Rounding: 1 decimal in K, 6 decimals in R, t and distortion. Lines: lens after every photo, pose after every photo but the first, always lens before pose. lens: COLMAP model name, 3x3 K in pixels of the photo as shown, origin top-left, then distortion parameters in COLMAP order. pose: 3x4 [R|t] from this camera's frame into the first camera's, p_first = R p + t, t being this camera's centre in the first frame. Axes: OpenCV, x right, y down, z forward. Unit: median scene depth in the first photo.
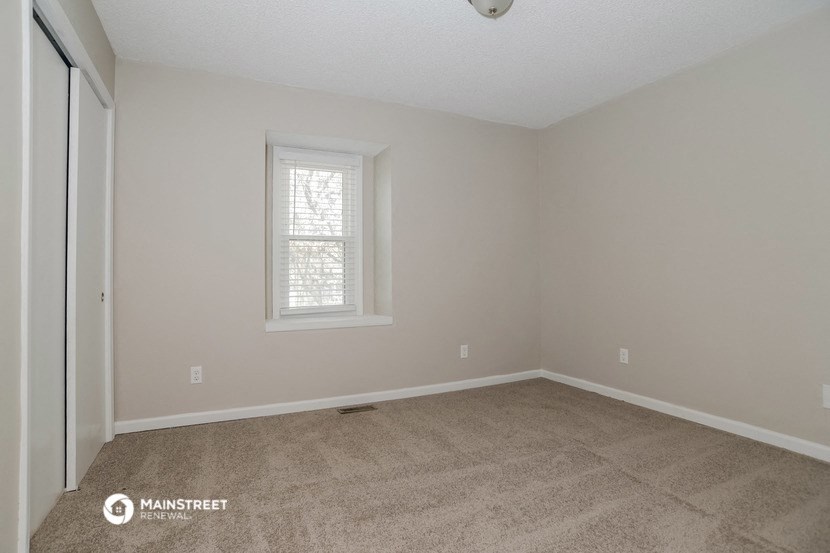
lens RADIAL K [[418.5, 0, 415.0], [0, 418.5, 276.5], [0, 0, 1]] dist [-0.000187, -0.000028]
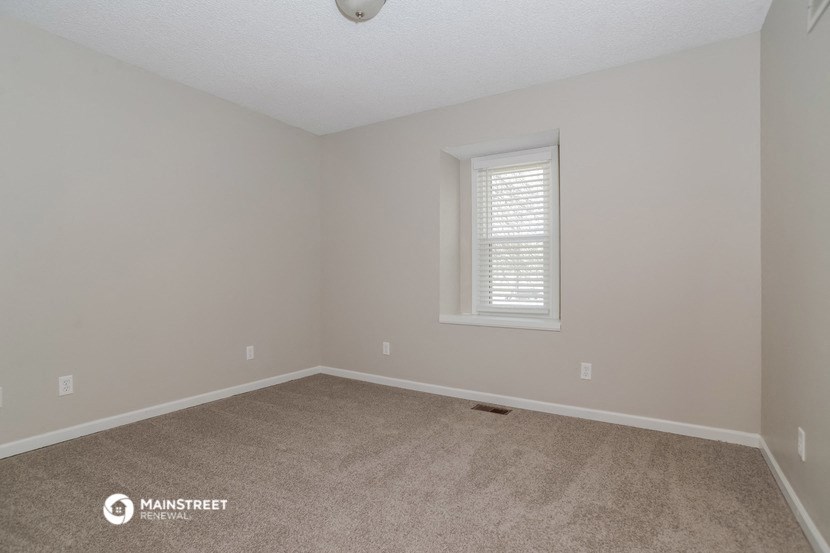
lens RADIAL K [[418.5, 0, 415.0], [0, 418.5, 276.5], [0, 0, 1]] dist [-0.000187, -0.000028]
pose [[0.547741, -0.003706, -0.836640, 0.553615], [-0.000138, 0.999990, -0.004520, 0.004933], [0.836648, 0.002591, 0.547734, 0.277249]]
